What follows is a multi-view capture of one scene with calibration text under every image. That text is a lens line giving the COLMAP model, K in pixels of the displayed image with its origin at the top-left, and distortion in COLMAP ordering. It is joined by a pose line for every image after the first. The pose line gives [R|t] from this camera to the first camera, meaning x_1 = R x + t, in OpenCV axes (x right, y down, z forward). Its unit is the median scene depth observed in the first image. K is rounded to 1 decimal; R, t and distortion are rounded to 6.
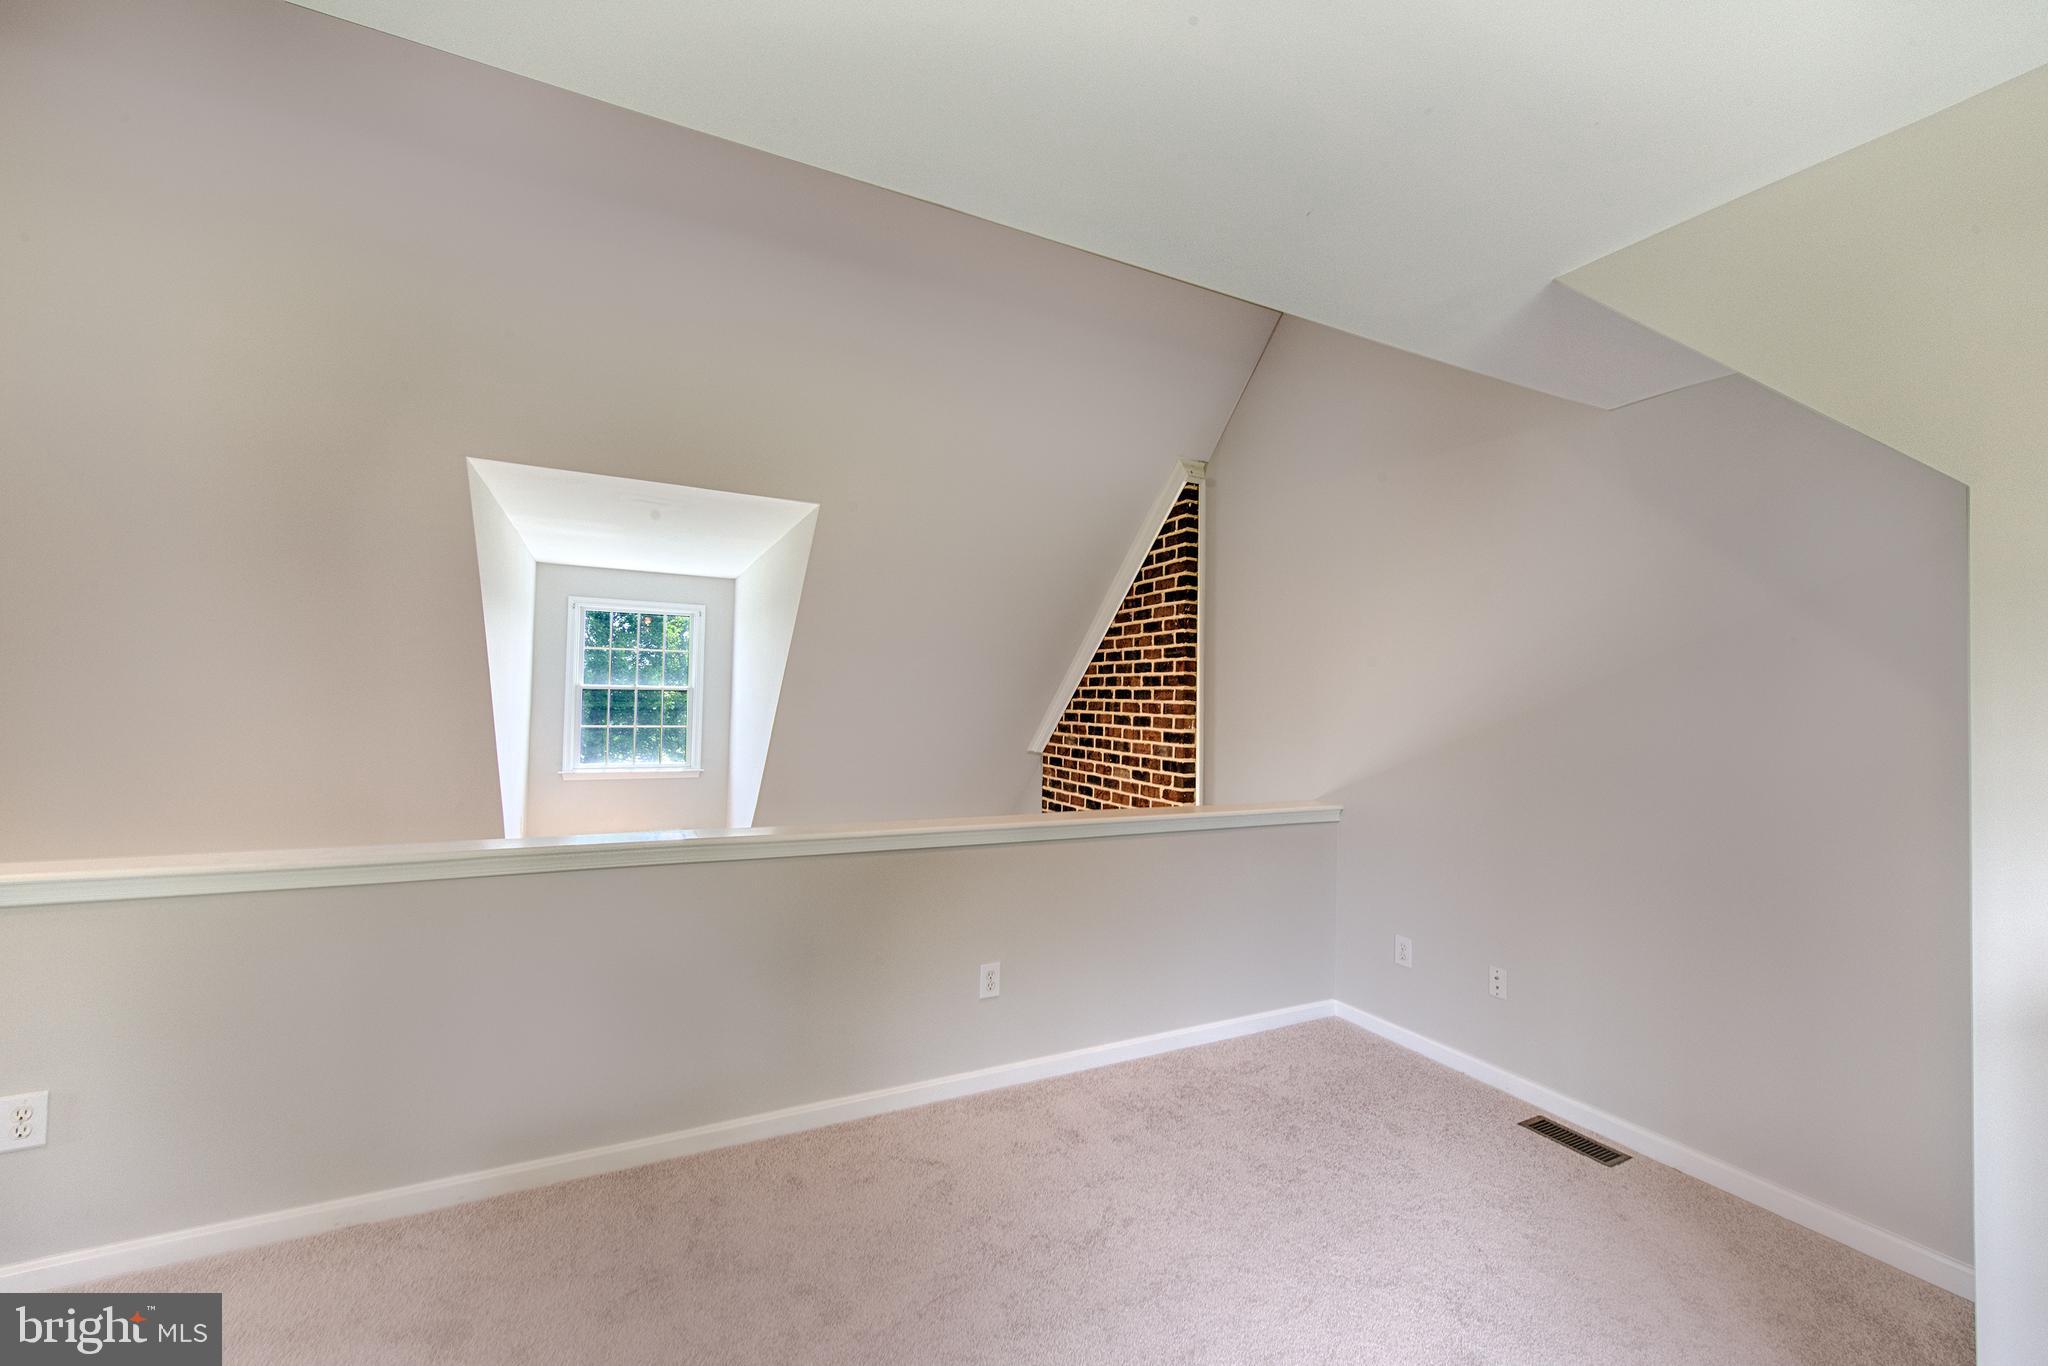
lens RADIAL K [[830.7, 0, 1022.8], [0, 830.7, 686.0], [0, 0, 1]] dist [0.000195, -0.000630]
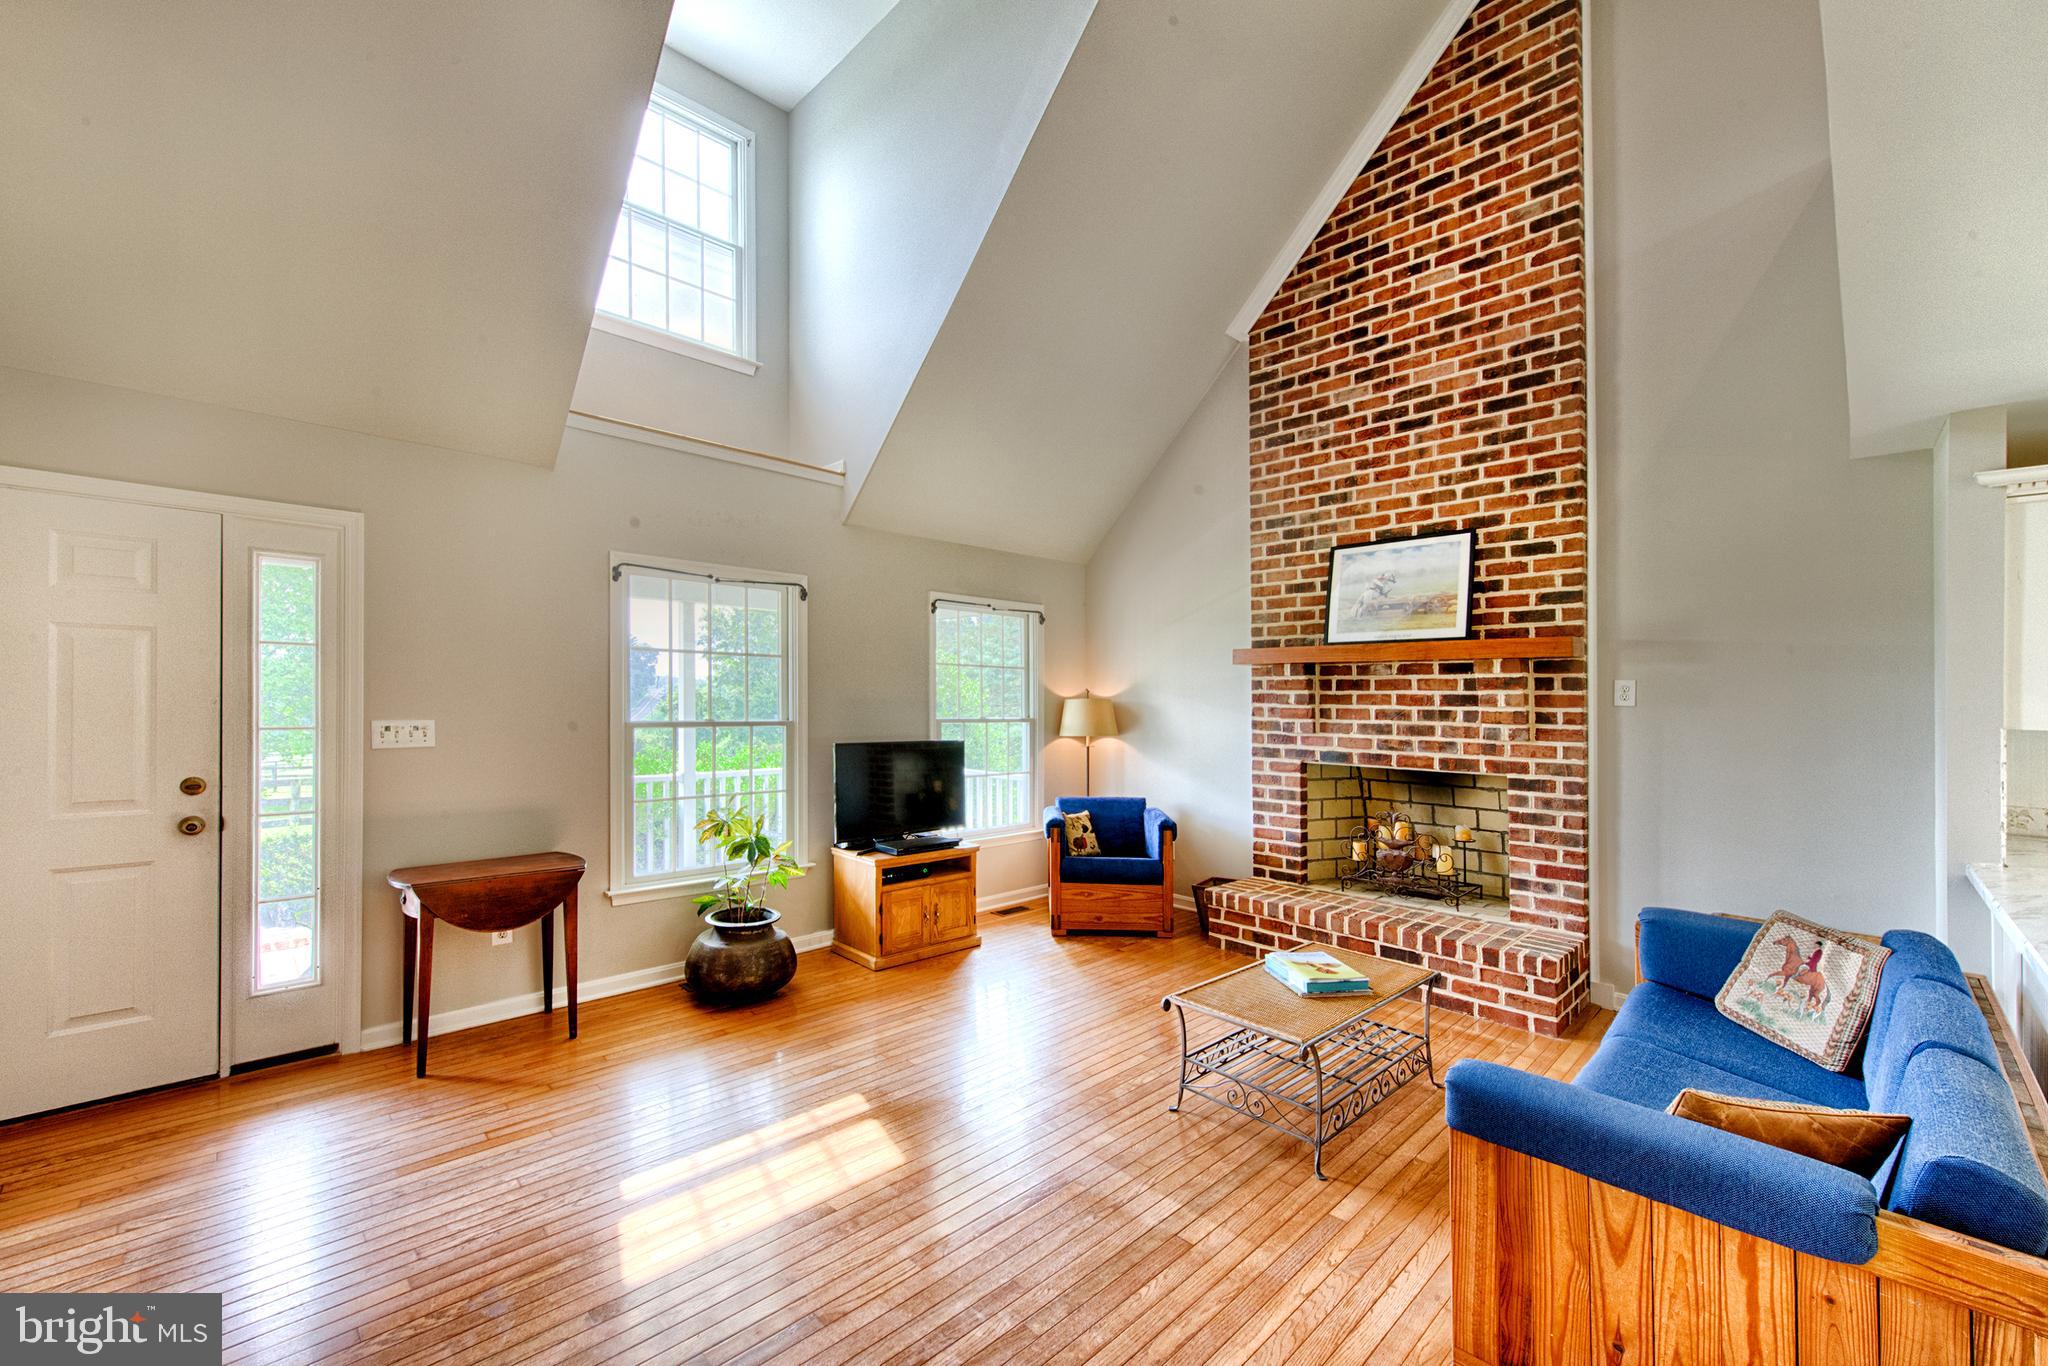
lens RADIAL K [[830.7, 0, 1014.5], [0, 830.7, 698.6], [0, 0, 1]] dist [0.000195, -0.000630]
pose [[0.957153, -0.014099, 0.289241, -0.502105], [0.006295, 0.999591, 0.027895, 0.476513], [-0.289516, -0.024879, 0.956850, 0.317892]]
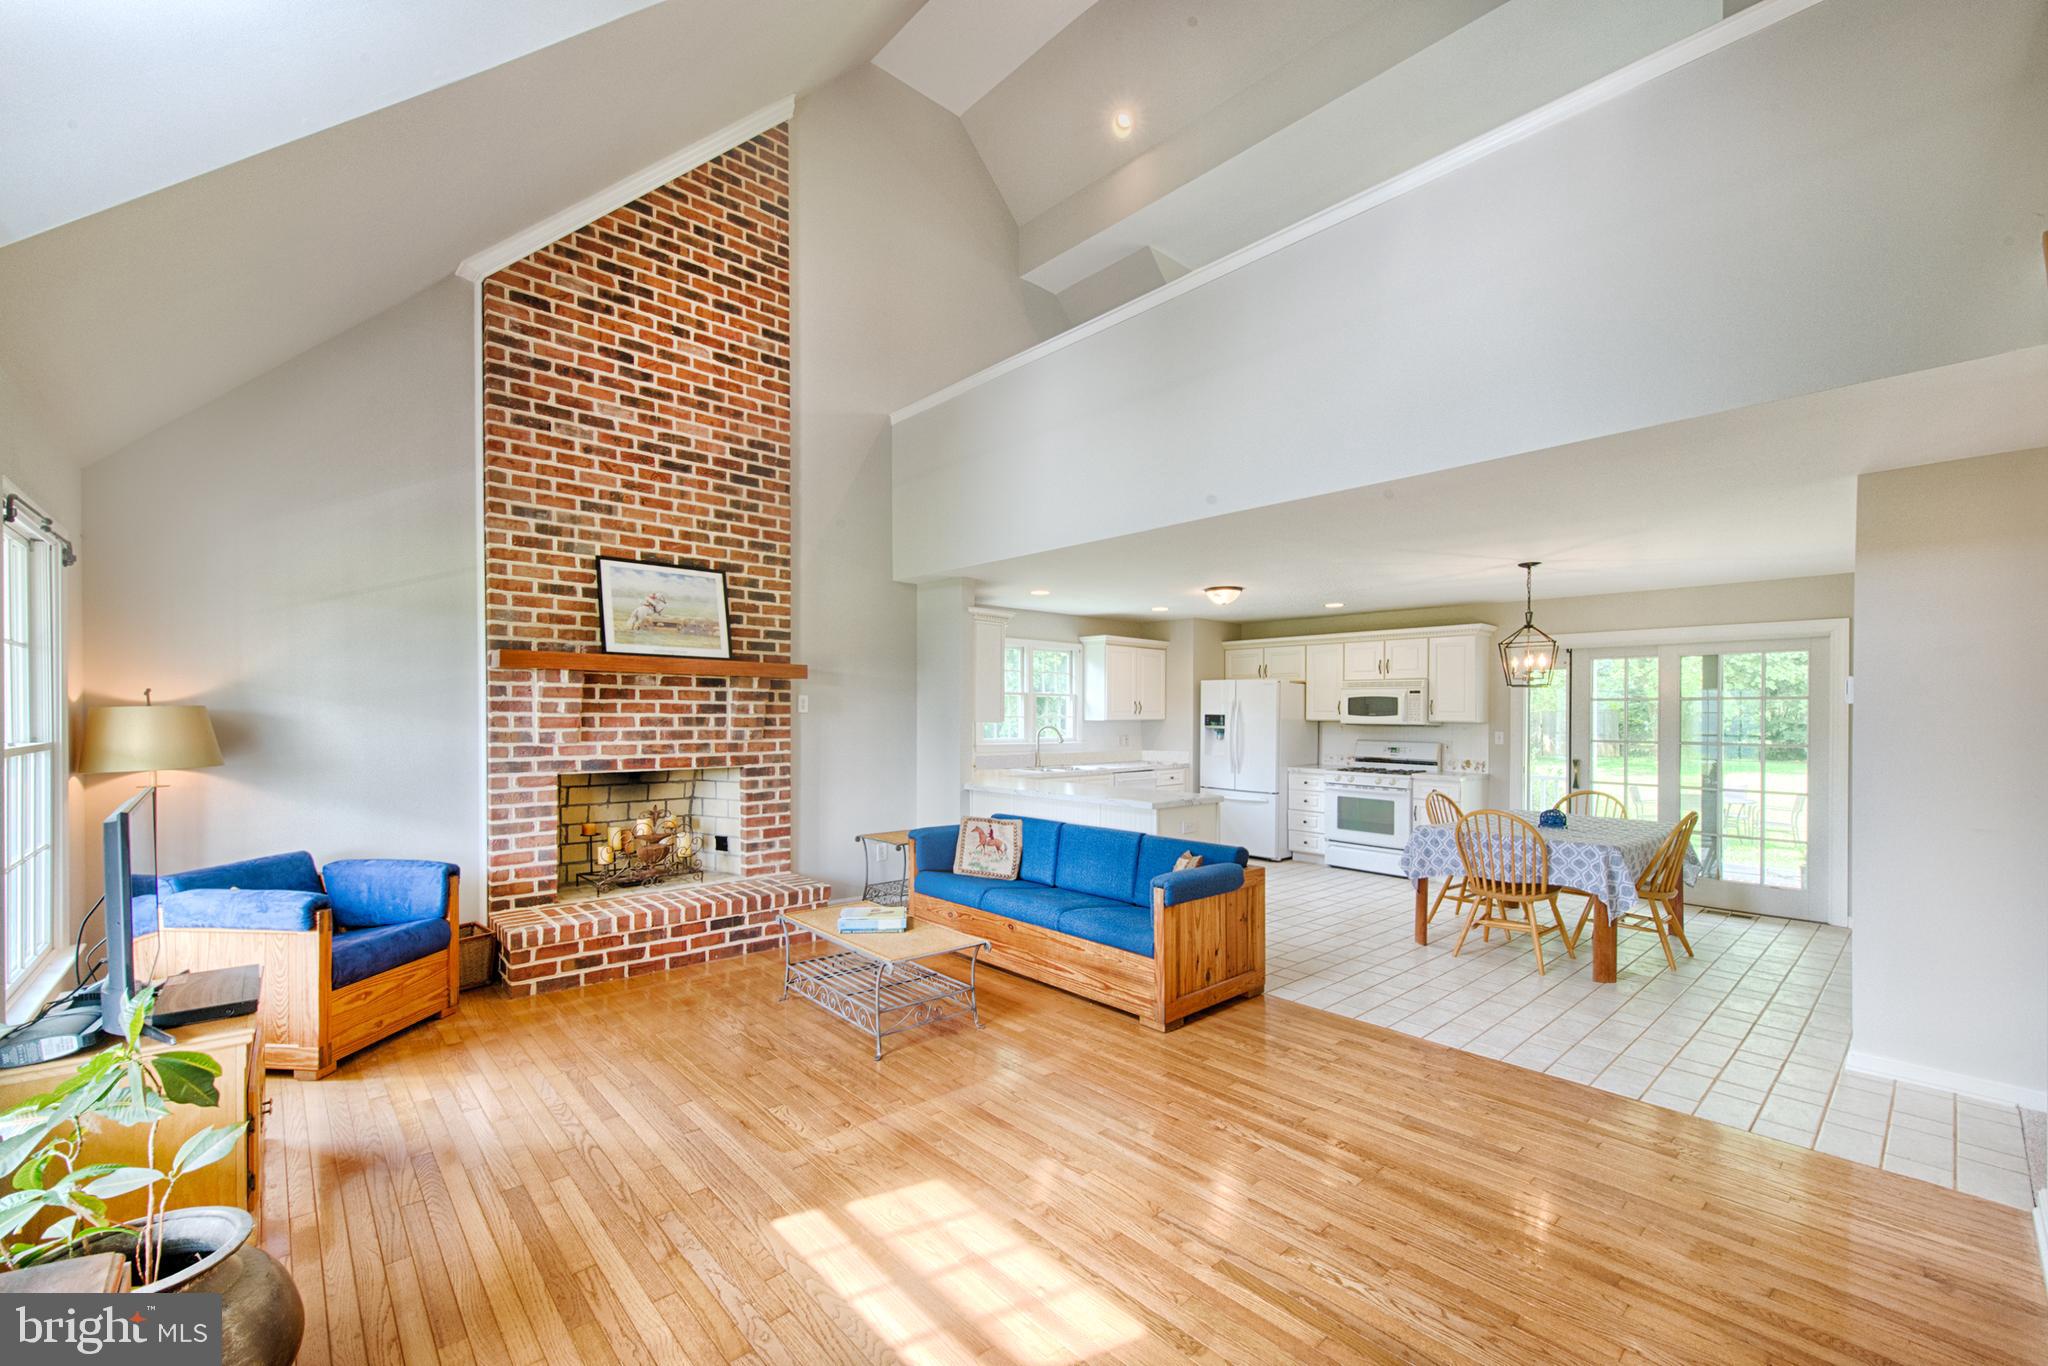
lens RADIAL K [[830.7, 0, 1007.2], [0, 830.7, 699.9], [0, 0, 1]] dist [0.000195, -0.000630]
pose [[-0.258711, -0.013946, 0.965854, -0.879676], [-0.037923, 0.999272, 0.004270, 0.475473], [-0.965210, -0.035524, -0.259051, 0.856617]]
